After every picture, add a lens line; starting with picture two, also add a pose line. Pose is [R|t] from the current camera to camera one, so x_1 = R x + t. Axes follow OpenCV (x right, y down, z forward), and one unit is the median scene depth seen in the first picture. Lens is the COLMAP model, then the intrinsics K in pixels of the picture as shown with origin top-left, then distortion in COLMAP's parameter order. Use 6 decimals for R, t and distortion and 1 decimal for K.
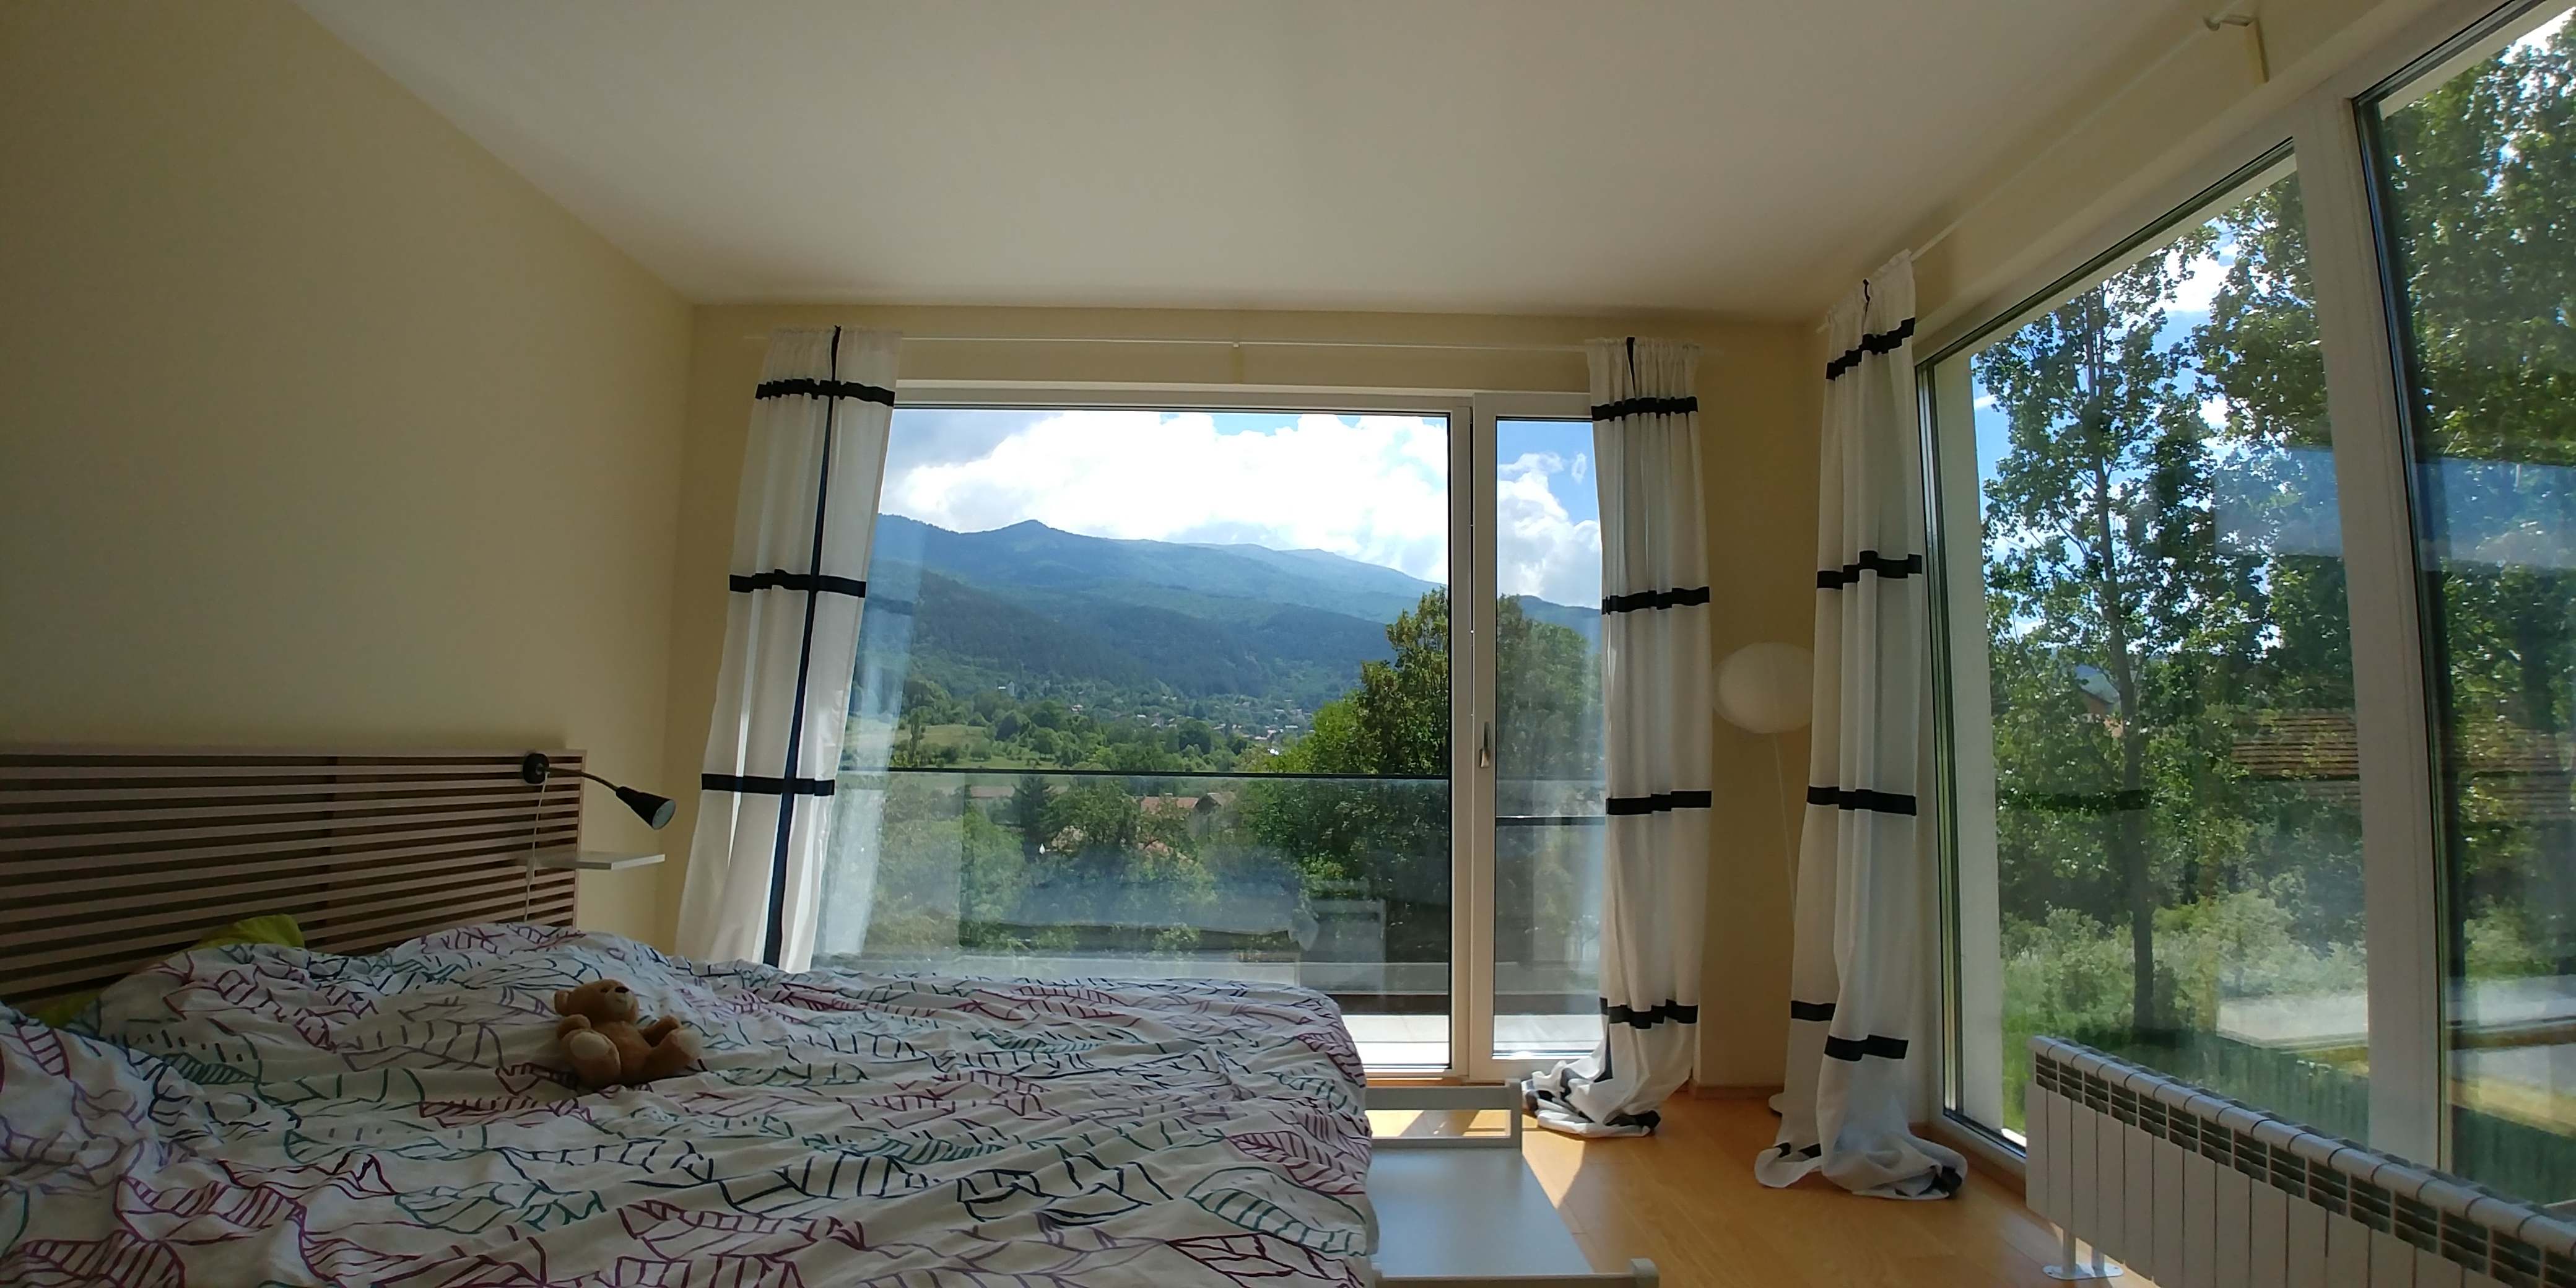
lens RADIAL K [[1153.0, 0, 1288.0], [0, 1153.0, 644.0], [0, 0, 1]] dist [-0.072939, -0.000500]
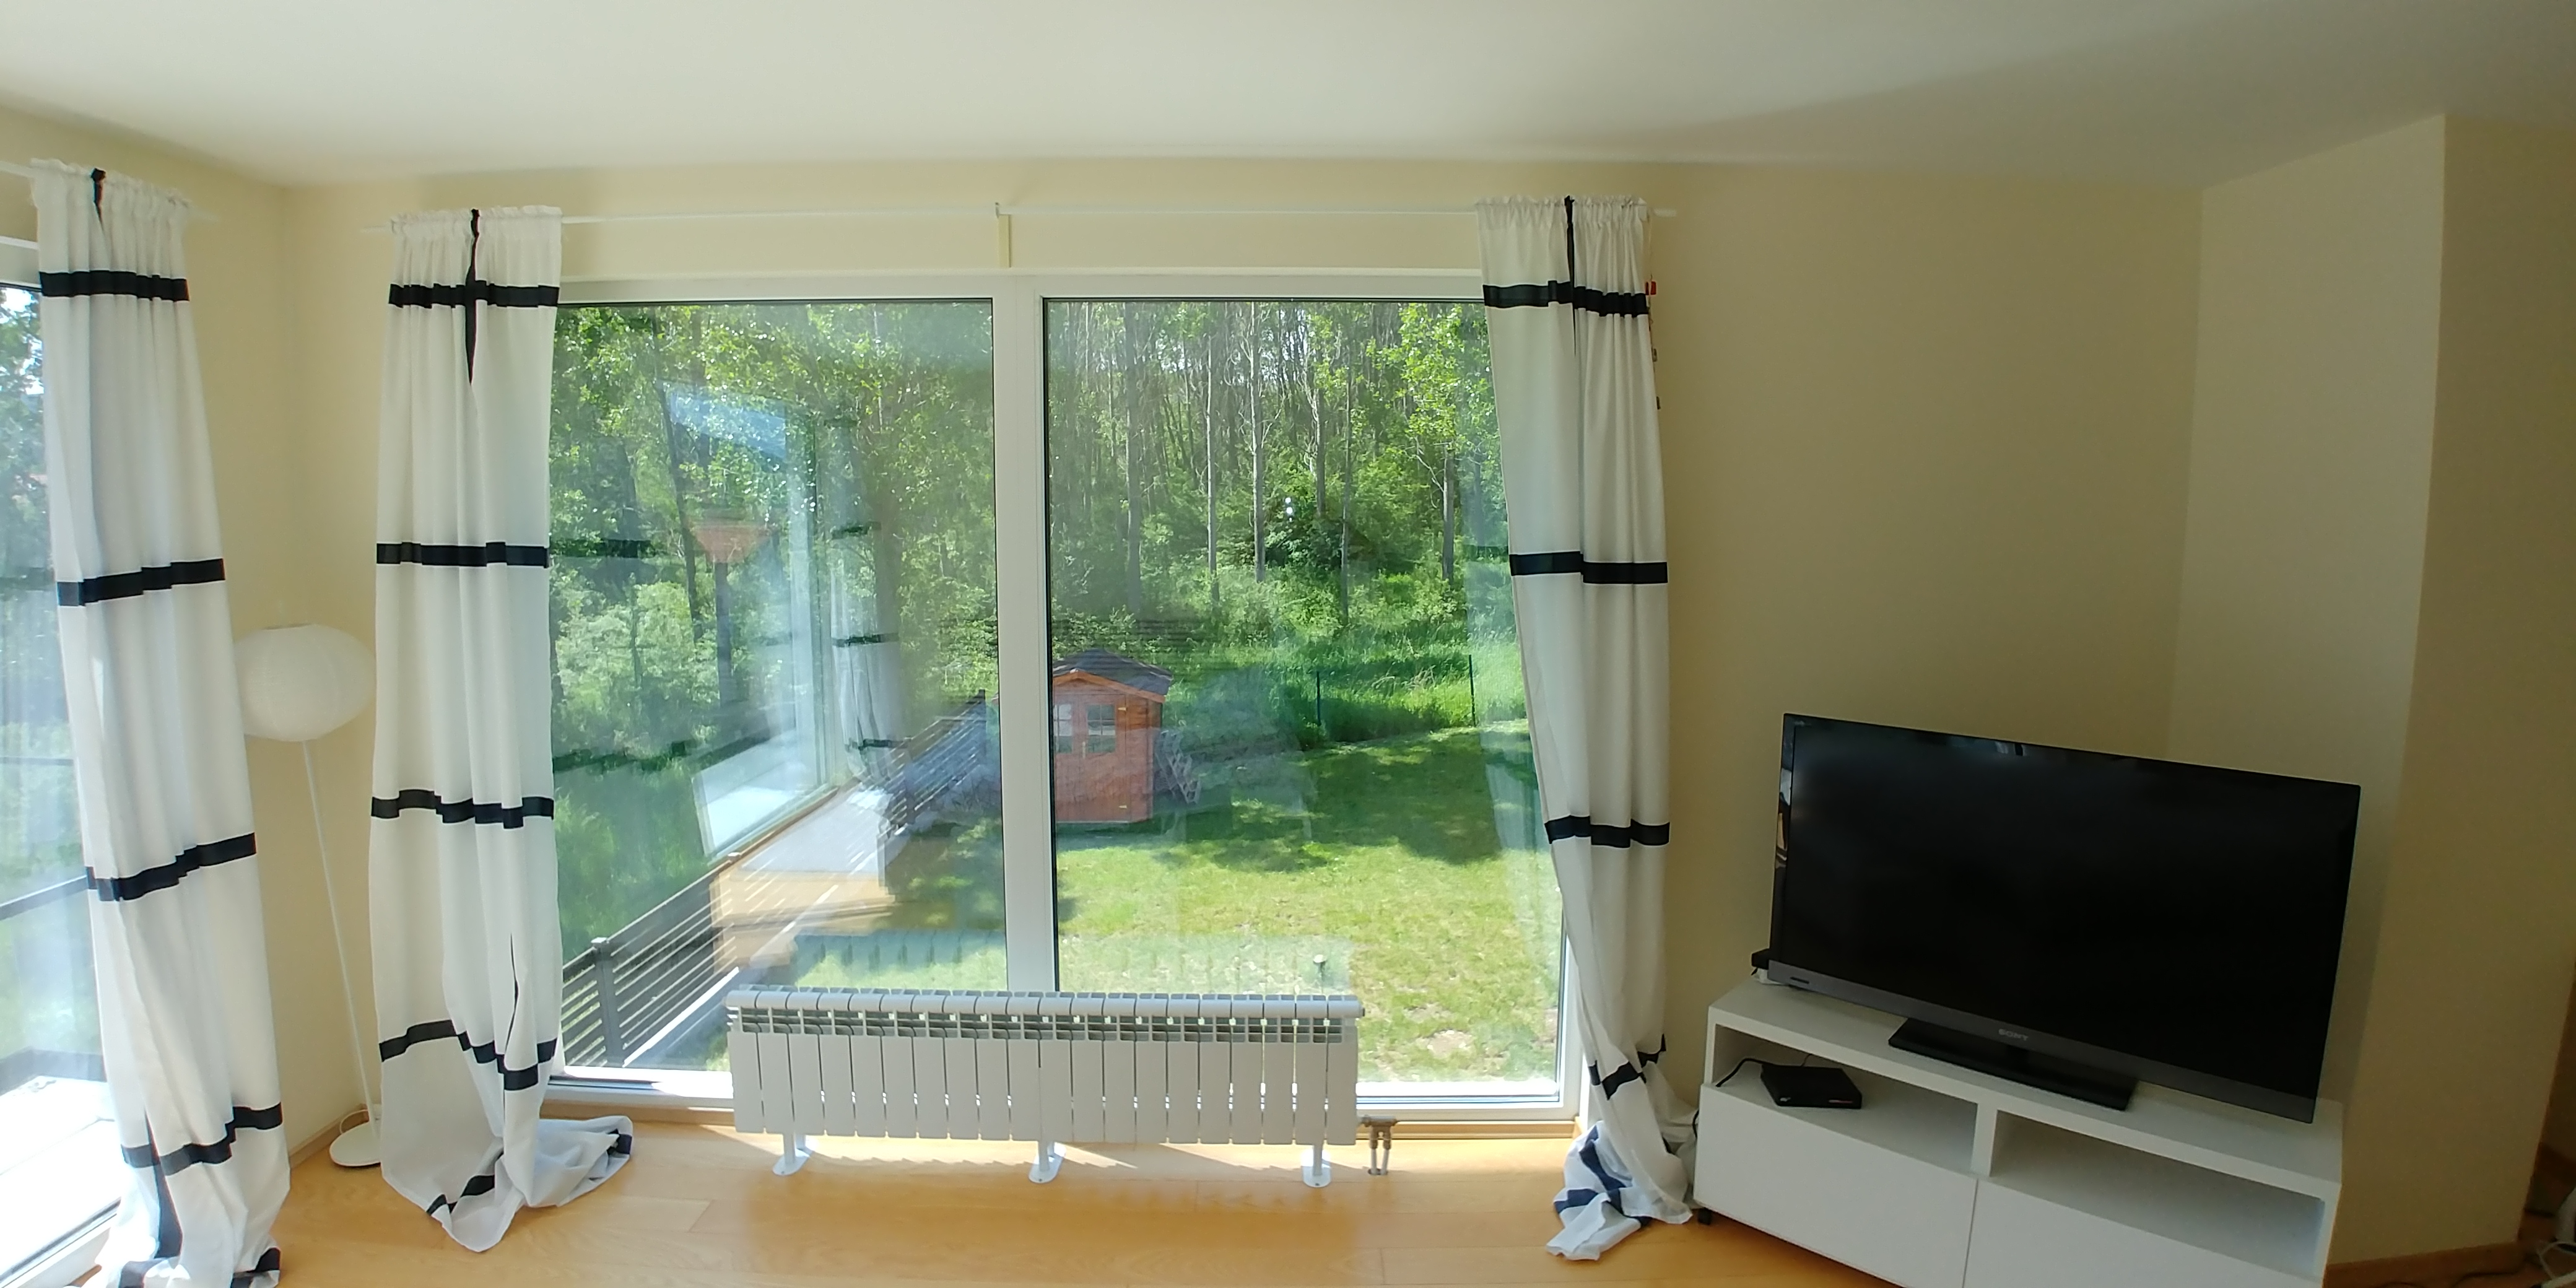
lens RADIAL K [[1153.0, 0, 1288.0], [0, 1153.0, 644.0], [0, 0, 1]] dist [-0.072939, -0.000500]
pose [[0.009963, -0.134548, 0.990857, -0.308266], [-0.099877, 0.985817, 0.134868, -0.157923], [-0.994950, -0.100307, -0.003617, 0.327710]]
